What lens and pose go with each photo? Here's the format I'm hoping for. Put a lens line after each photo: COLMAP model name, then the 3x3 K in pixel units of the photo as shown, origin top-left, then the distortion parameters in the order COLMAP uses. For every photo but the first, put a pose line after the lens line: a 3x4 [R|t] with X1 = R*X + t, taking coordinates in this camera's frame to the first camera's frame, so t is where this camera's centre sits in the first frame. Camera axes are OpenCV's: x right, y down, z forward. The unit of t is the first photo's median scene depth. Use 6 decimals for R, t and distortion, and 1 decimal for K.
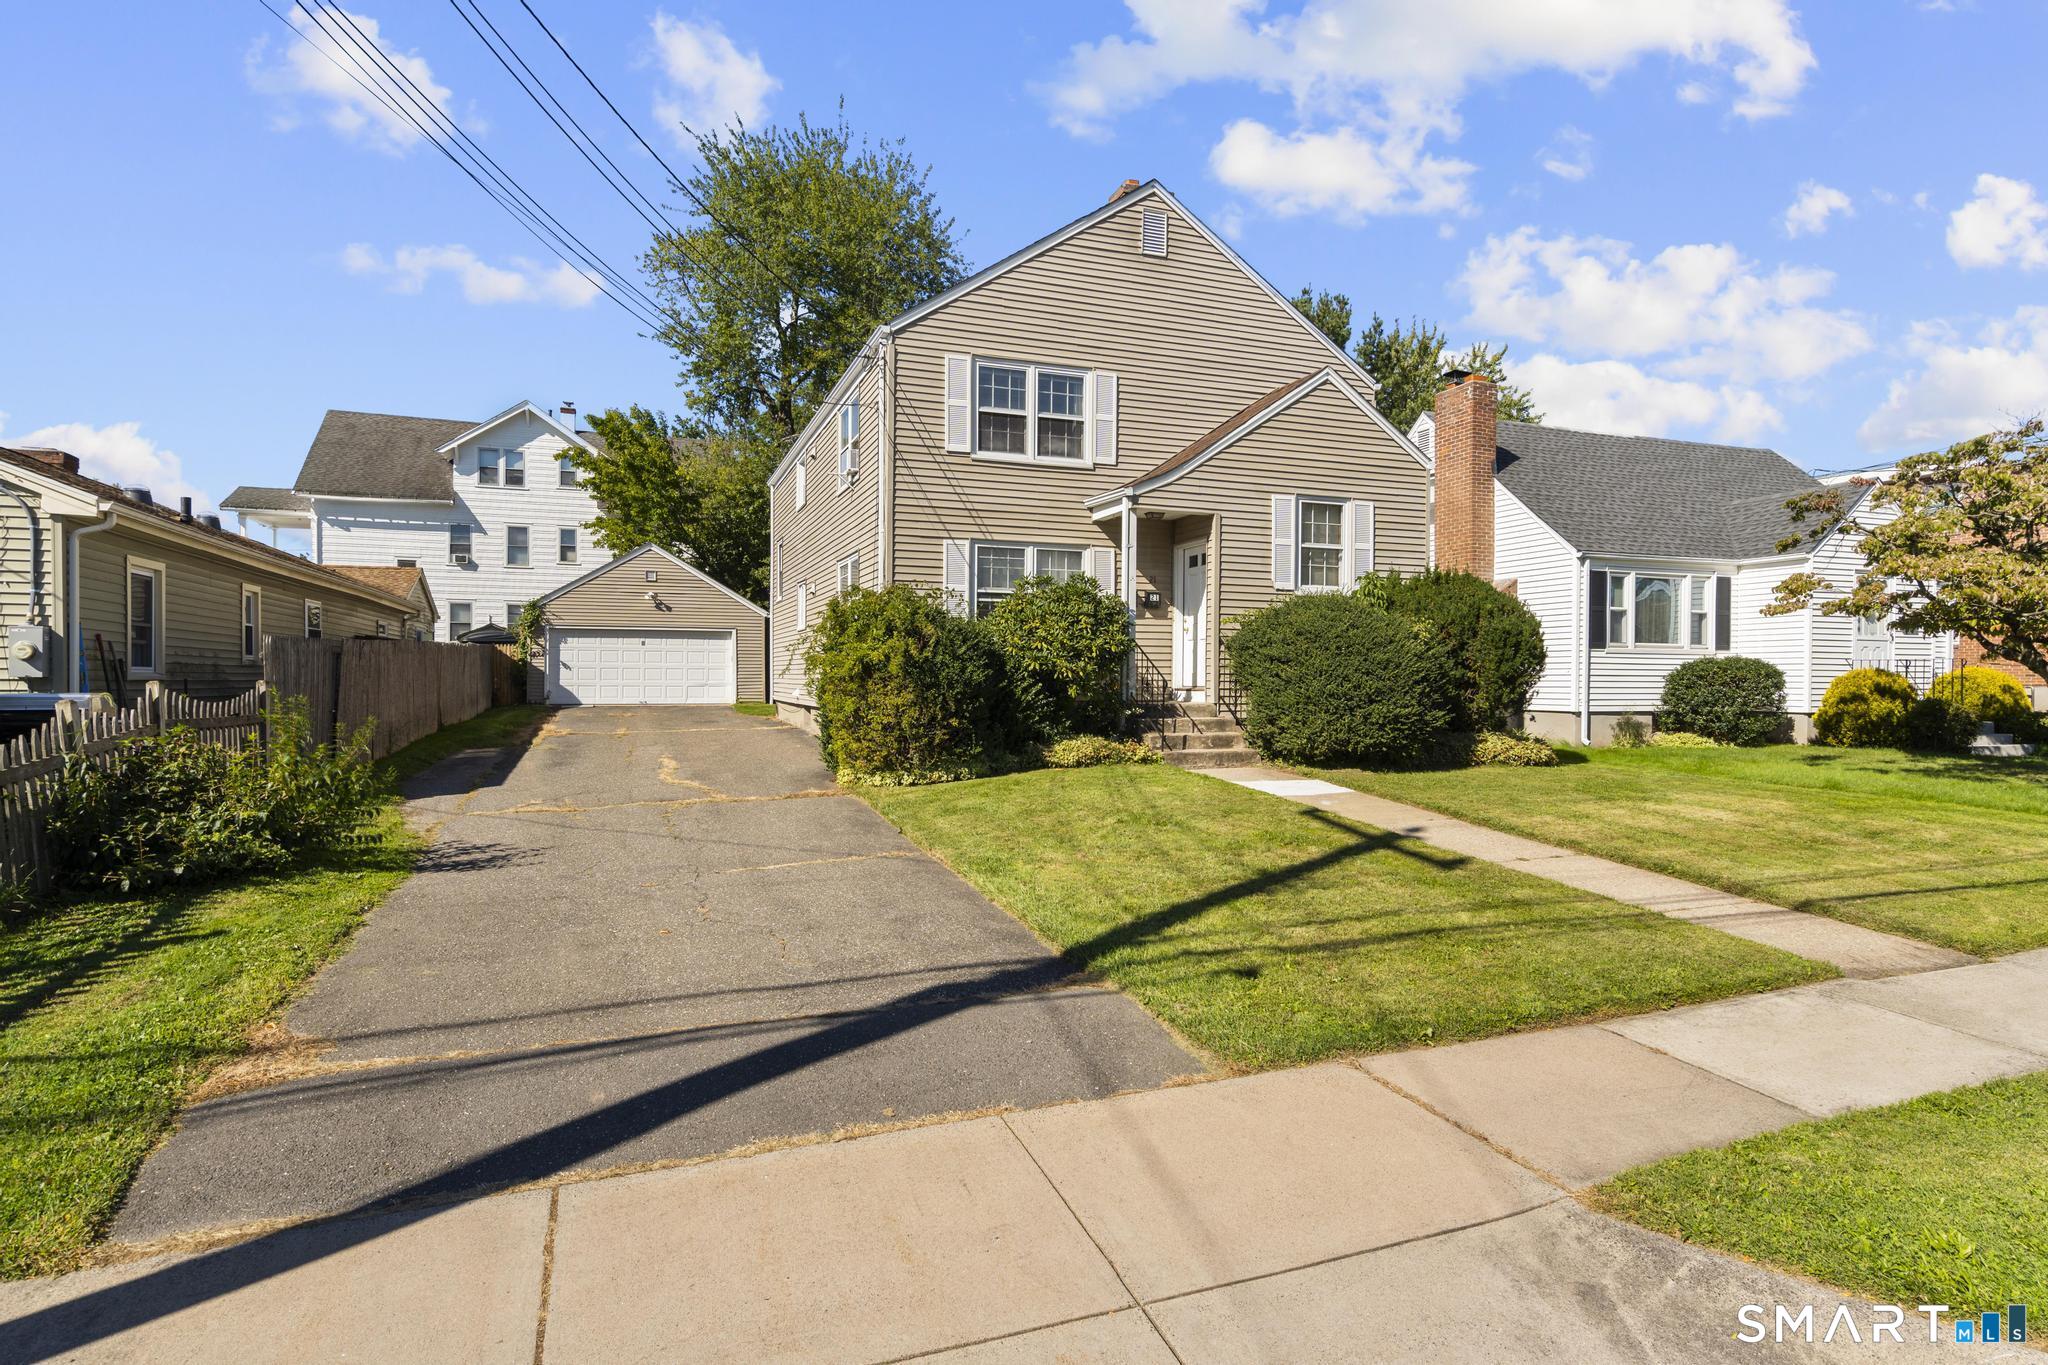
lens RADIAL K [[1120.5, 0, 1024.0], [0, 1120.5, 682.5], [0, 0, 1]] dist [0.020196, 0.000034]
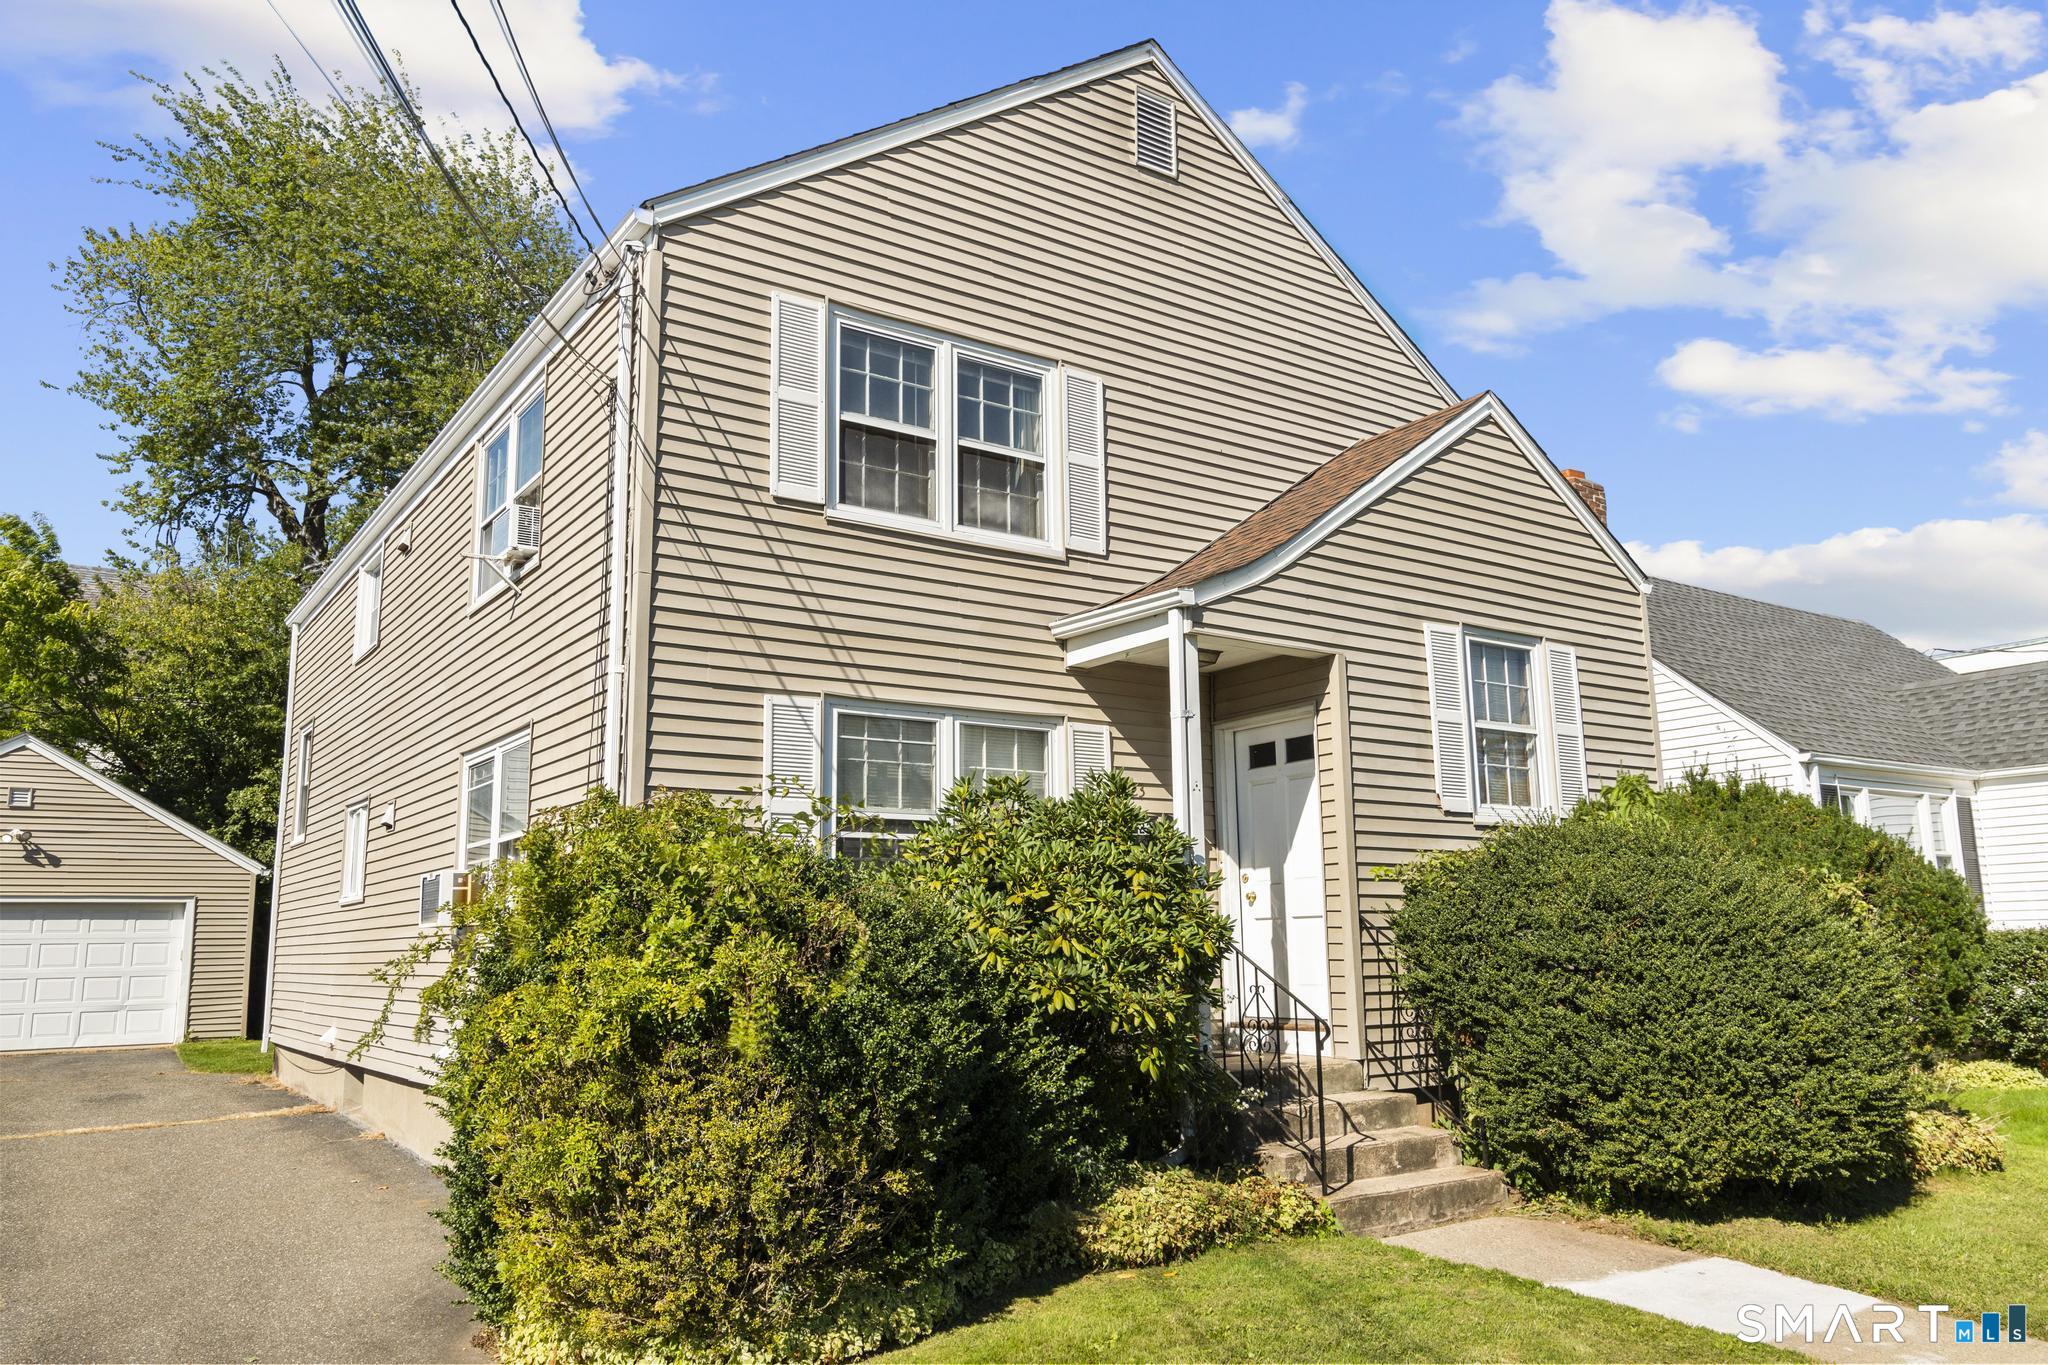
lens RADIAL K [[1468.8, 0, 1024.0], [0, 1468.8, 682.5], [0, 0, 1]] dist [0.010670, 0.002787]
pose [[0.965496, 0.023272, 0.259376, -0.119729], [0.024023, 0.983793, -0.177689, -0.029036], [-0.259307, 0.177789, 0.949290, 0.430485]]
